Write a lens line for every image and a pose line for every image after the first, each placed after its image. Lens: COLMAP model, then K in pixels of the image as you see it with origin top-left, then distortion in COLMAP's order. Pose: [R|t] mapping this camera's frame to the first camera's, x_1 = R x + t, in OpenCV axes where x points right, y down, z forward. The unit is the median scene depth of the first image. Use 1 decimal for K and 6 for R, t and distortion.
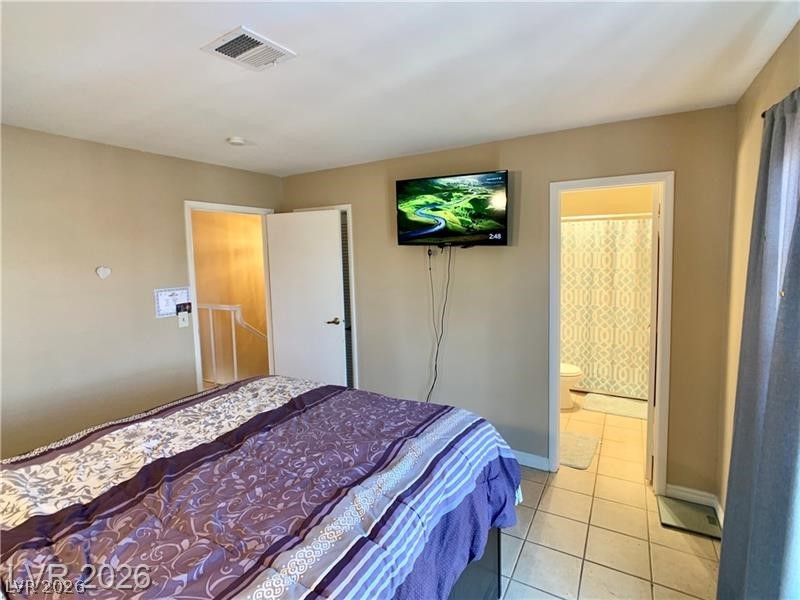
lens RADIAL K [[396.3, 0, 398.0], [0, 396.3, 286.8], [0, 0, 1]] dist [-0.009908, 0.000462]
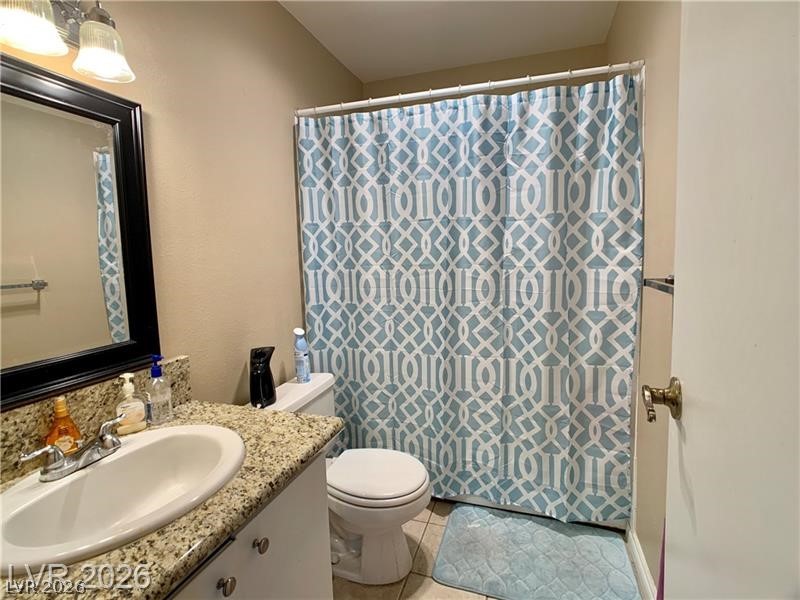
lens RADIAL K [[396.3, 0, 398.0], [0, 396.3, 286.8], [0, 0, 1]] dist [-0.009908, 0.000462]
pose [[0.974149, -0.032151, 0.223609, 0.342974], [0.027686, 0.999350, 0.023073, 0.015145], [-0.224205, -0.016286, 0.974406, 0.616377]]
